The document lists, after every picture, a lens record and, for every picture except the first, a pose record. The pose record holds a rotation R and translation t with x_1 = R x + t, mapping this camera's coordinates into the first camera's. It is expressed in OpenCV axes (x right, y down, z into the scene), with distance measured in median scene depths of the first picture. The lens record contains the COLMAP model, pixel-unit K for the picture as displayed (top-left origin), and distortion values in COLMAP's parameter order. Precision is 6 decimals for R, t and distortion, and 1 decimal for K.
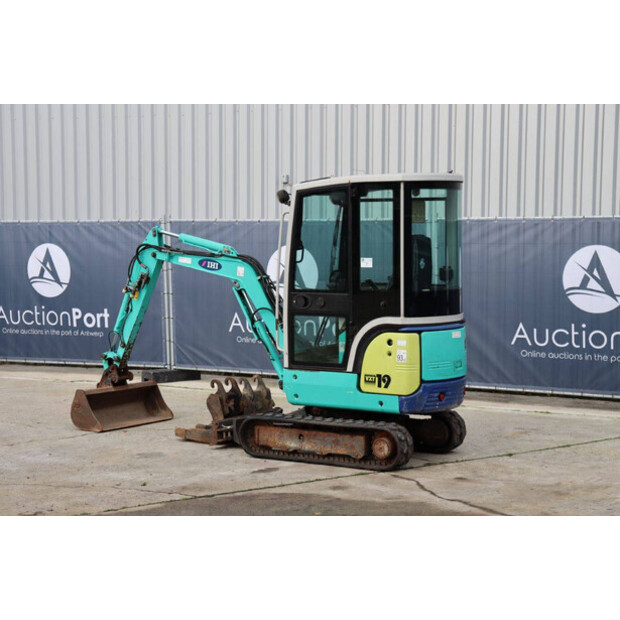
lens RADIAL K [[1318.6, 0, 288.1], [0, 1318.6, 290.9], [0, 0, 1]] dist [0.432968, 0.000000]
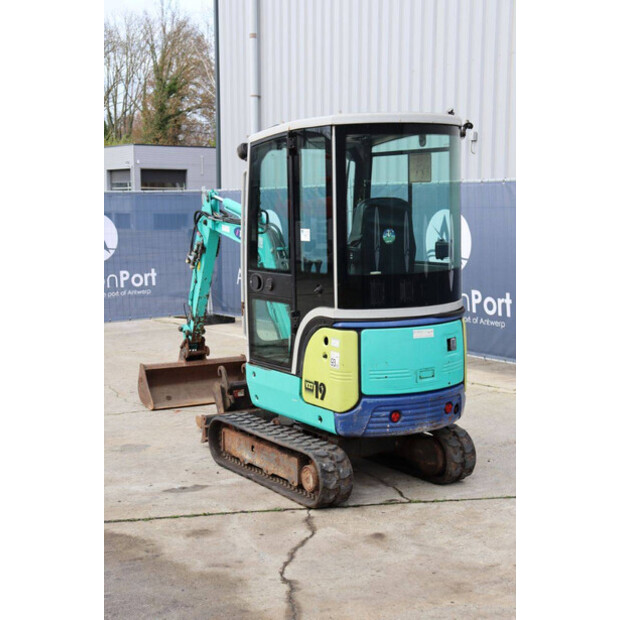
lens RADIAL K [[996.6, 0, 312.7], [0, 996.6, 307.5], [0, 0, 1]] dist [0.221270, 0.000000]
pose [[0.898689, 0.040425, -0.436720, 0.316842], [-0.014598, 0.997948, 0.062336, -0.015362], [0.438344, -0.049645, 0.897435, 0.483897]]
